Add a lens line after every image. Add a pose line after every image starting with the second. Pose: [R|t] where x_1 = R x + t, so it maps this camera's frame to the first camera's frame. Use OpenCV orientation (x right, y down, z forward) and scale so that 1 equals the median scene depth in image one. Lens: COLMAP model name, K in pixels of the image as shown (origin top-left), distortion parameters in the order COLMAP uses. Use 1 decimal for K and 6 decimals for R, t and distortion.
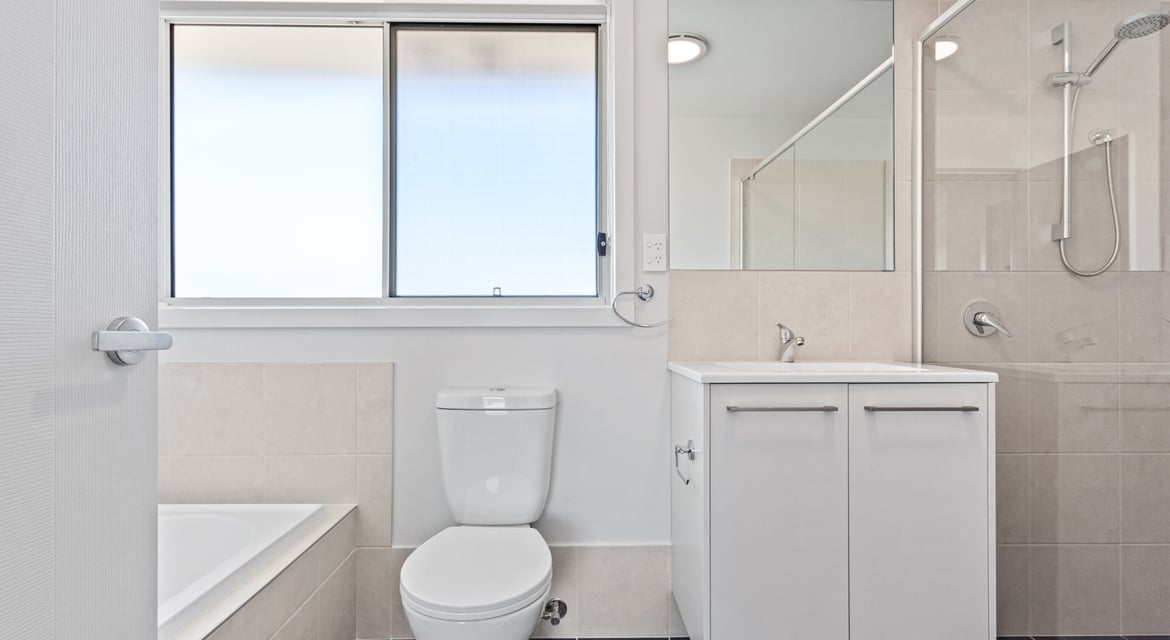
lens RADIAL K [[559.7, 0, 582.3], [0, 559.7, 327.8], [0, 0, 1]] dist [0.000763, 0.001156]
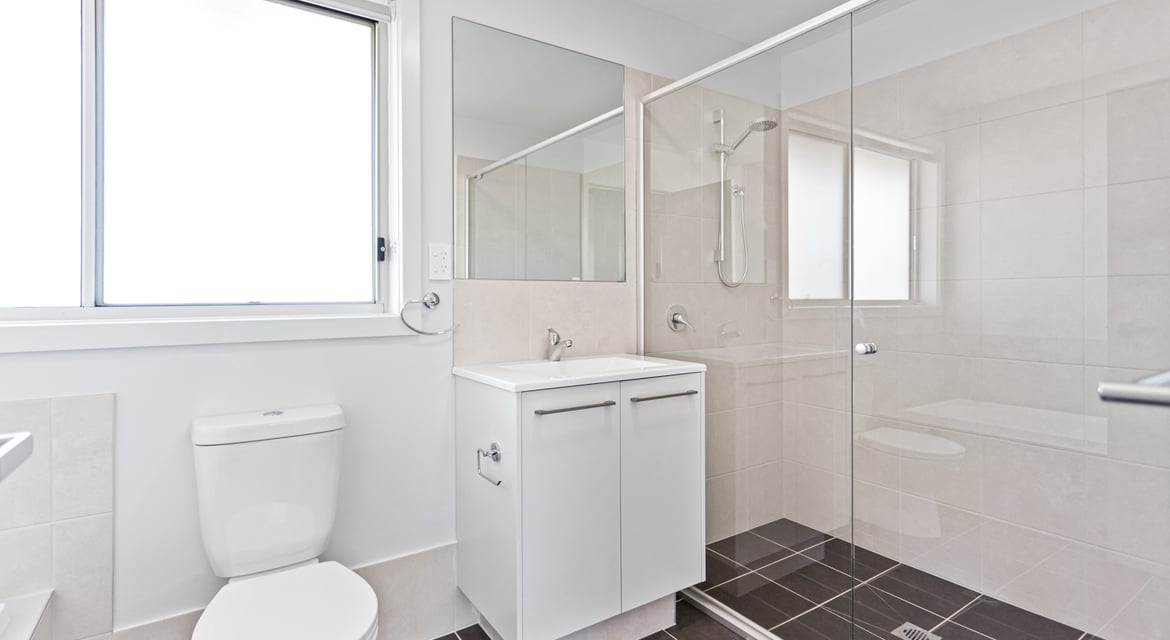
lens RADIAL K [[561.2, 0, 581.4], [0, 561.2, 300.9], [0, 0, 1]] dist [-0.005653, -0.000135]
pose [[0.839579, -0.007098, 0.543191, -0.212038], [0.005987, 0.999975, 0.003813, -0.065010], [-0.543204, 0.000051, 0.839601, -0.001804]]
